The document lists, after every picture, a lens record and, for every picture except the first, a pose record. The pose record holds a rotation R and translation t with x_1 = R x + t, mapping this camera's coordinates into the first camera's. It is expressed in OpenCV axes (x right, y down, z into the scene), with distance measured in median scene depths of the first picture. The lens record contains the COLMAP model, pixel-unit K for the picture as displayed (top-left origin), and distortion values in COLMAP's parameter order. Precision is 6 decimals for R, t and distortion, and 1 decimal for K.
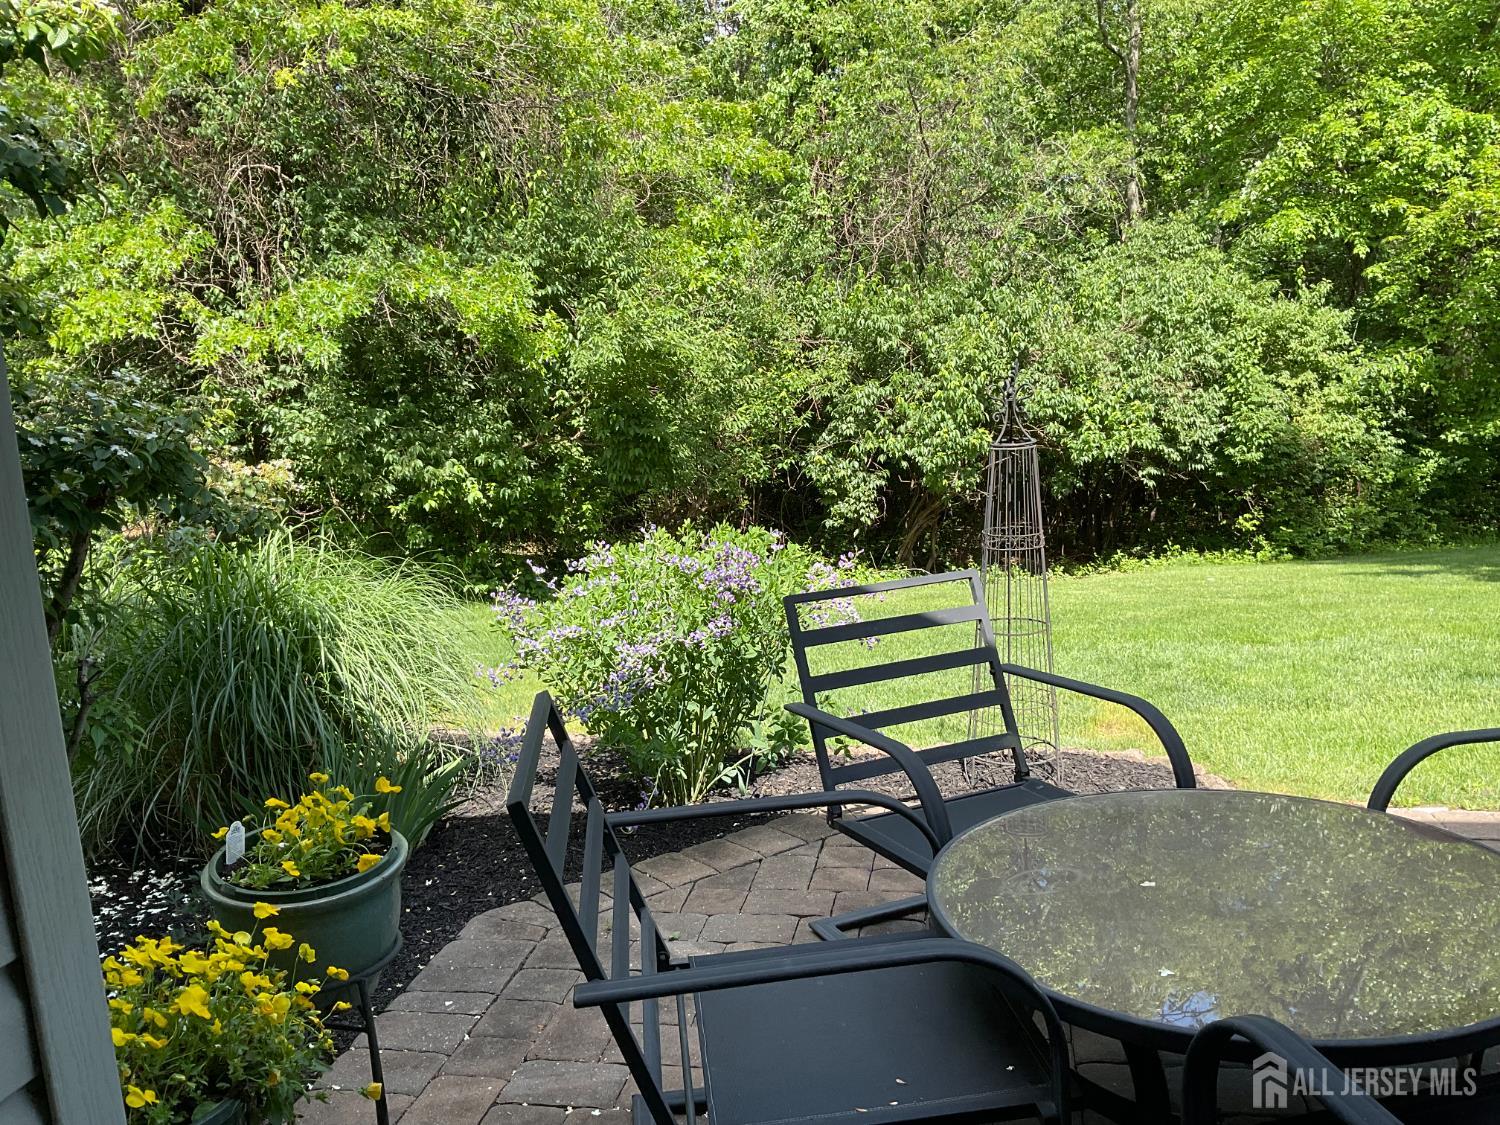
lens RADIAL K [[1238.3, 0, 750.0], [0, 1238.3, 562.5], [0, 0, 1]] dist [0.093808, -0.228448]
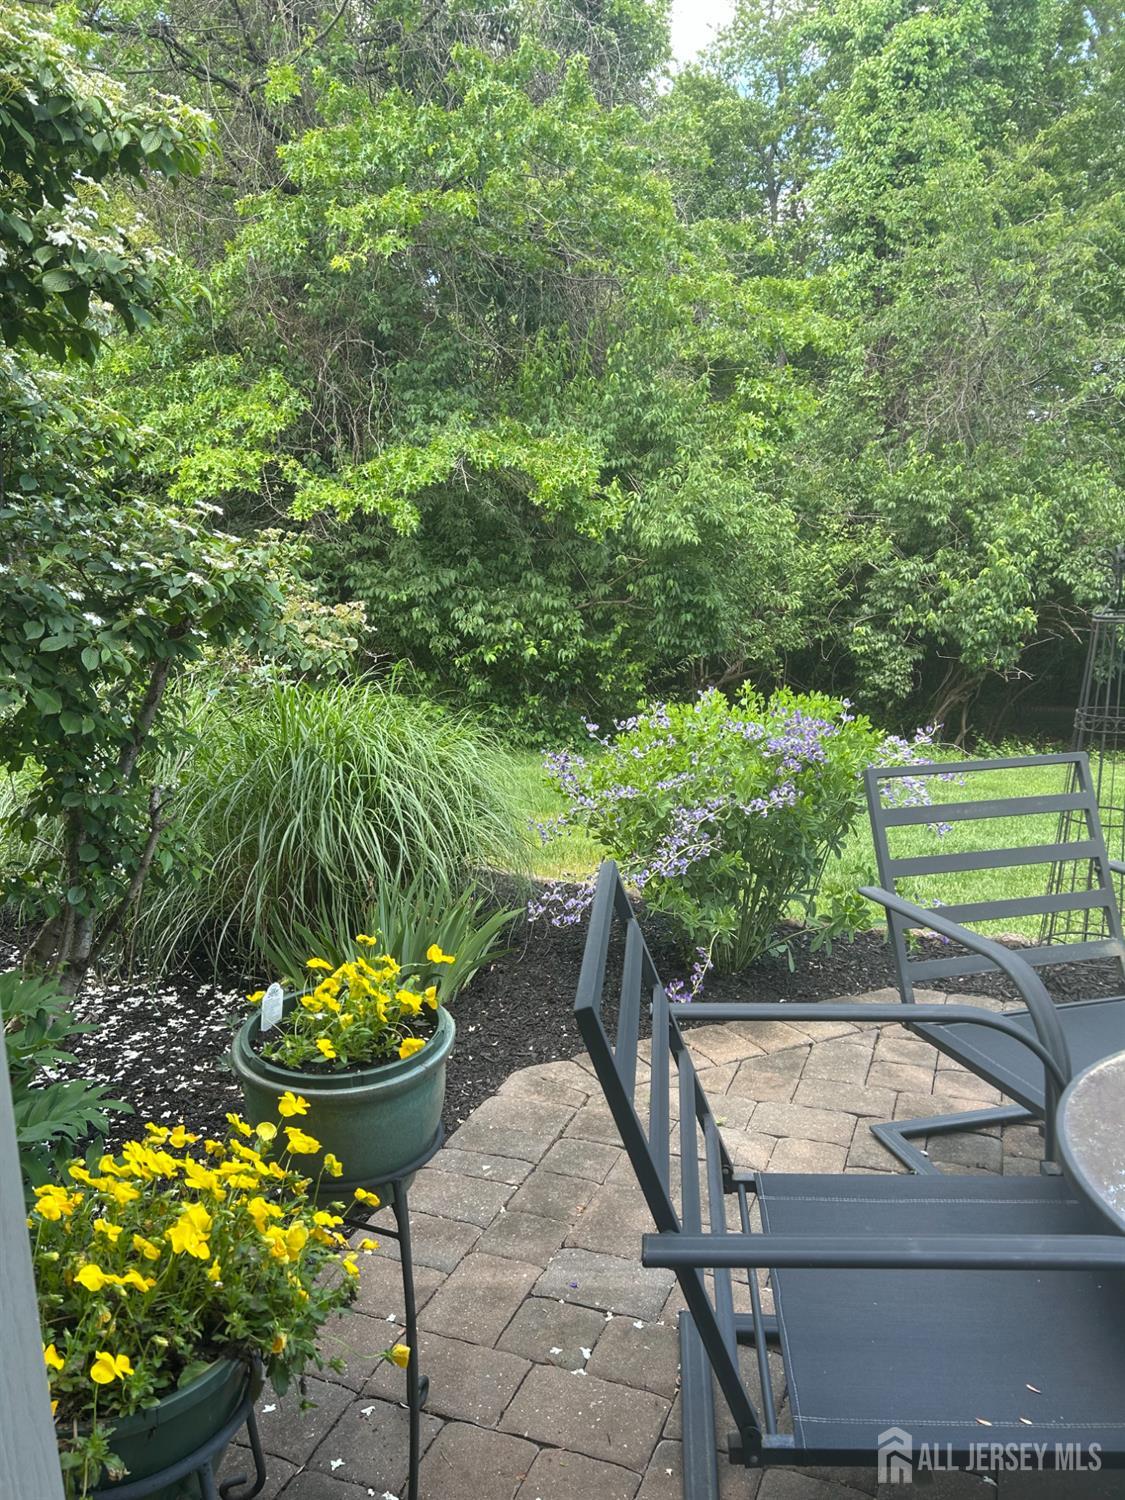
lens RADIAL K [[1133.7, 0, 562.5], [0, 1133.7, 750.0], [0, 0, 1]] dist [0.106634, -0.325312]
pose [[0.981386, 0.064036, -0.181053, -0.033684], [-0.059351, 0.997750, 0.031185, 0.000207], [0.182642, -0.019859, 0.982979, 0.114305]]
